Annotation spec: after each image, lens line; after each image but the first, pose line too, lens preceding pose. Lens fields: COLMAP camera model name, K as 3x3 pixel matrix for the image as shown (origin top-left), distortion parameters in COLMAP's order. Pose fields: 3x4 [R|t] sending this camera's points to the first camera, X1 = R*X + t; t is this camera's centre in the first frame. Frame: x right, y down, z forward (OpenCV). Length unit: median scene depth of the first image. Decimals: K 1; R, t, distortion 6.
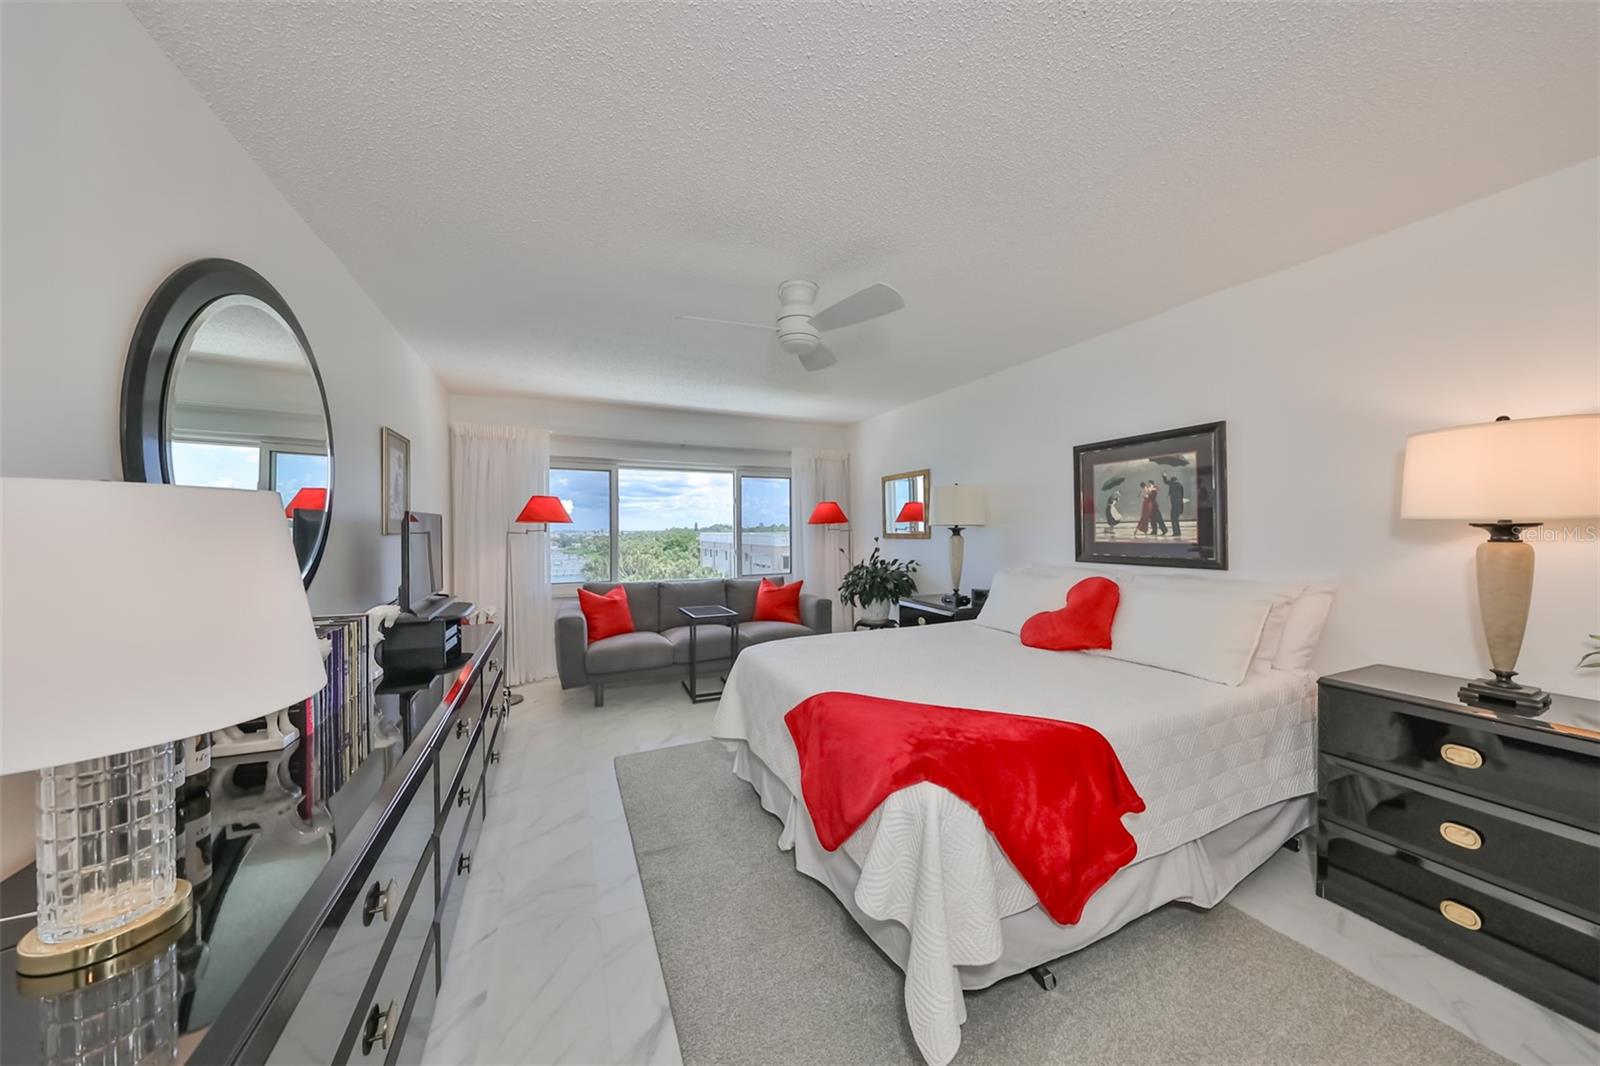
lens RADIAL K [[498.3, 0, 789.5], [0, 498.3, 532.8], [0, 0, 1]] dist [-0.000384, 0.000097]
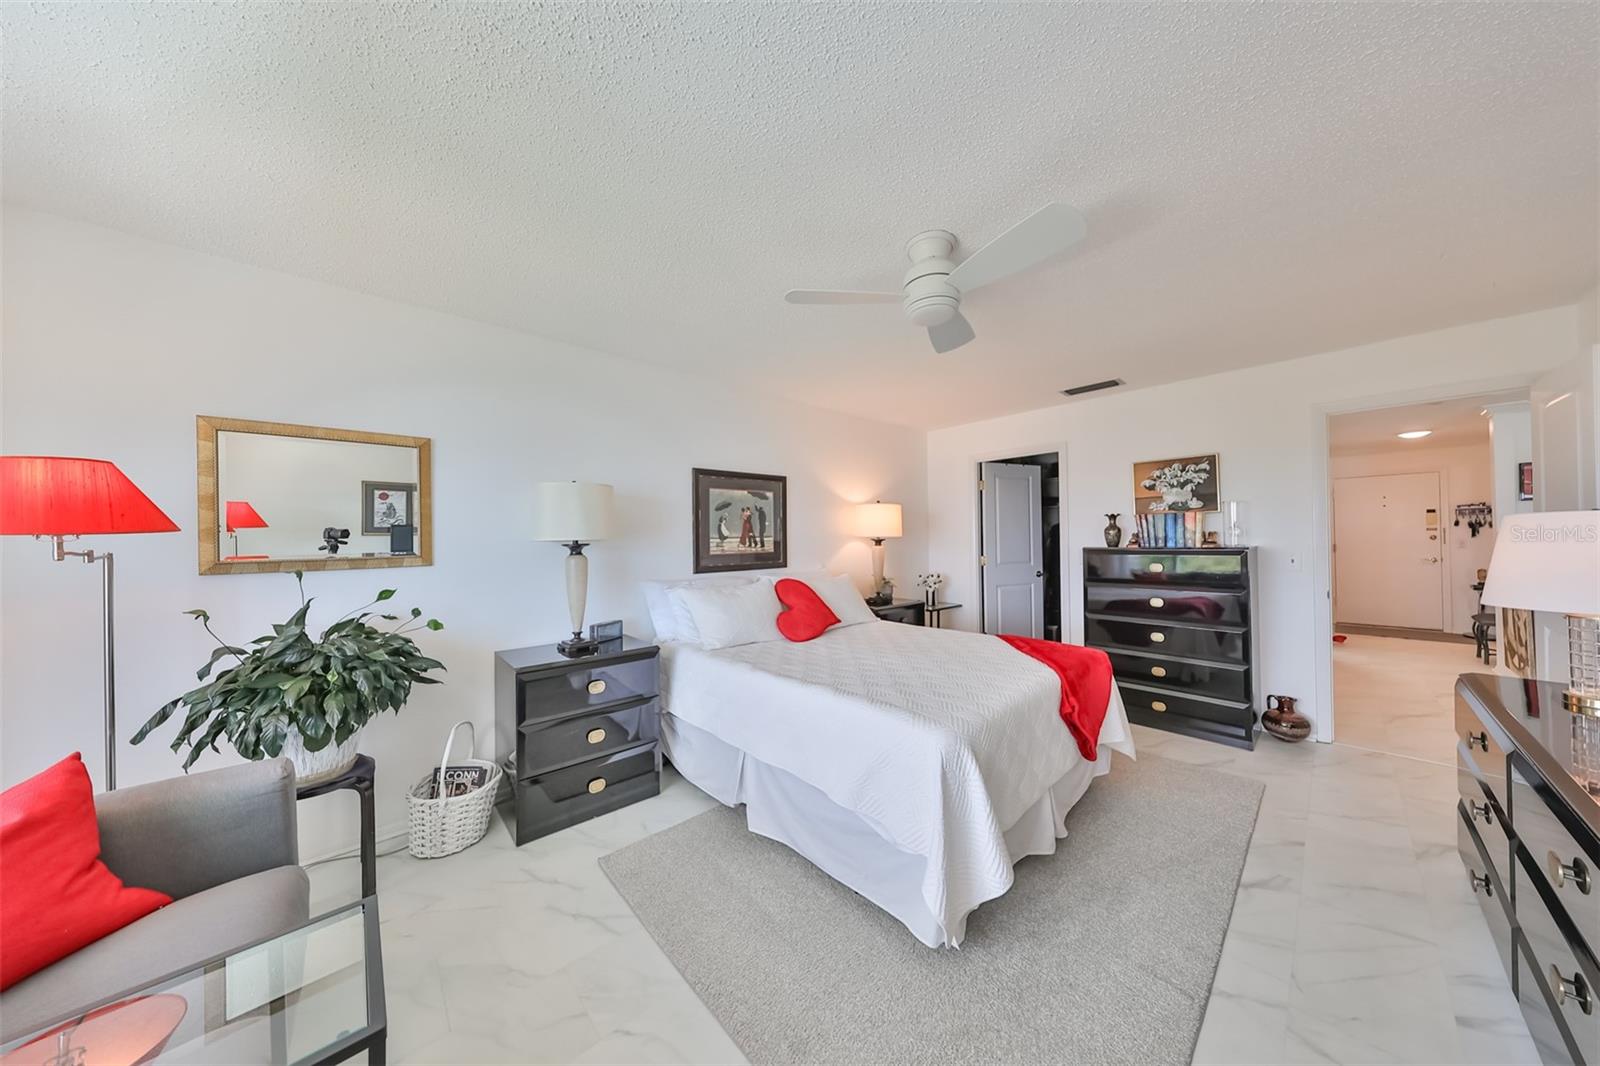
lens RADIAL K [[498.3, 0, 789.8], [0, 498.3, 533.3], [0, 0, 1]] dist [-0.000384, 0.000097]
pose [[-0.310674, 0.025862, 0.950165, -0.575610], [0.026567, 0.999476, -0.018518, -0.005529], [-0.950145, 0.019490, -0.311198, 1.260640]]
